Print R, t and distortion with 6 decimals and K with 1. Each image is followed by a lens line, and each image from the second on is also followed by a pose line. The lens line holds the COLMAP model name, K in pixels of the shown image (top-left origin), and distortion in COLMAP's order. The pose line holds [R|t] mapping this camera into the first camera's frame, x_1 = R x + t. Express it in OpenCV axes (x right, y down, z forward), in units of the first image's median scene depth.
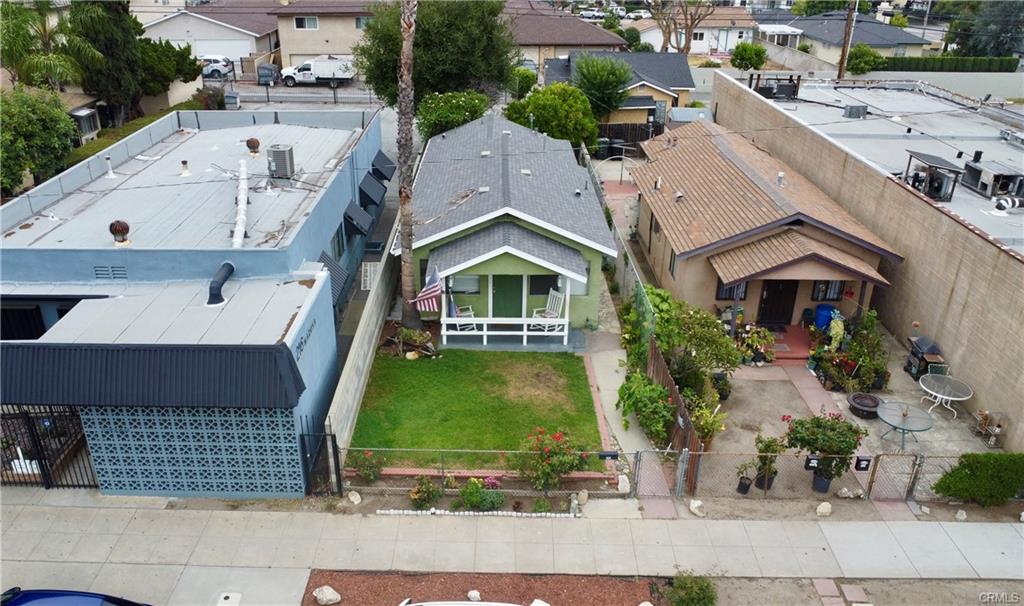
lens RADIAL K [[774.2, 0, 500.6], [0, 774.2, 302.1], [0, 0, 1]] dist [-0.028954, -0.006596]
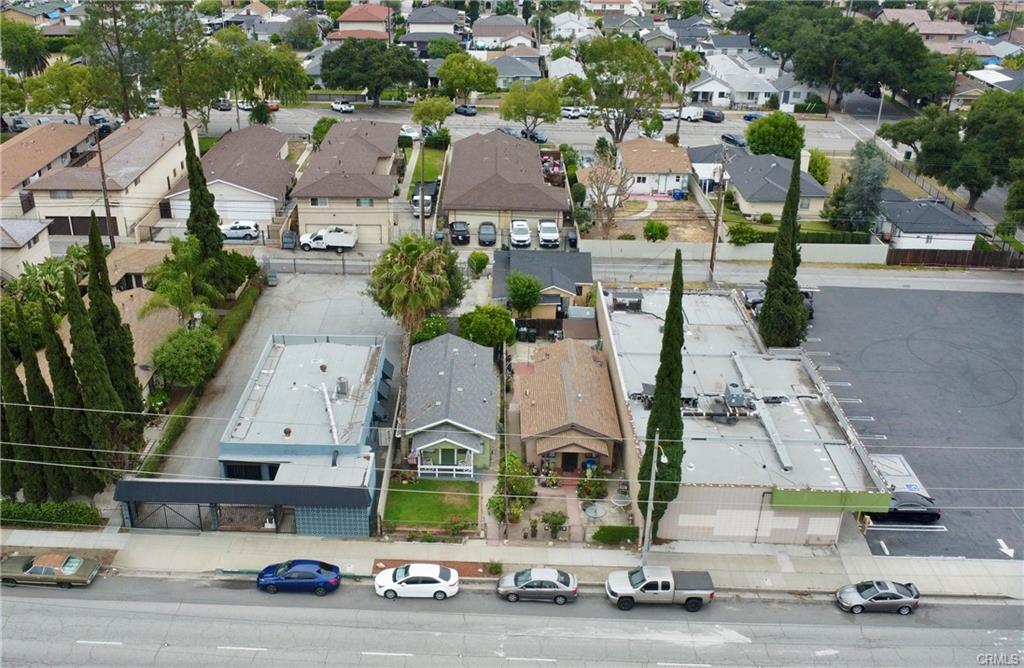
lens RADIAL K [[1026.0, 0, 509.3], [0, 1026.0, 380.9], [0, 0, 1]] dist [-0.056594, 0.000522]
pose [[0.999855, 0.014284, 0.009306, 0.164375], [-0.014654, 0.999052, 0.040999, -0.362145], [-0.008711, -0.041130, 0.999116, -2.052423]]
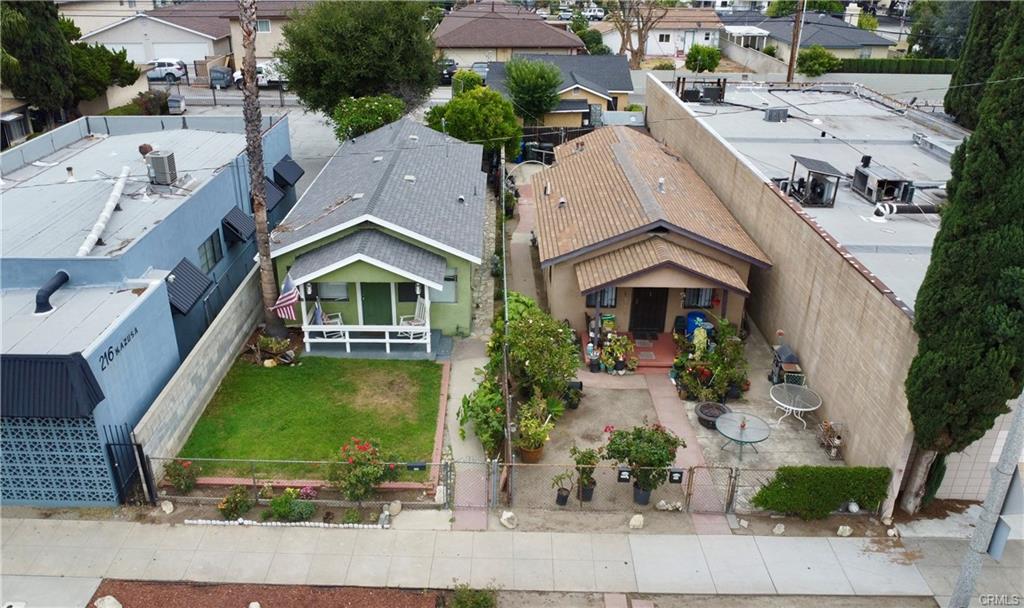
lens RADIAL K [[774.2, 0, 500.6], [0, 774.2, 303.1], [0, 0, 1]] dist [-0.028954, -0.006596]
pose [[0.999981, 0.001145, -0.006085, 0.185398], [-0.001141, 0.999999, 0.000657, -0.009164], [0.006086, -0.000650, 0.999981, 0.004734]]
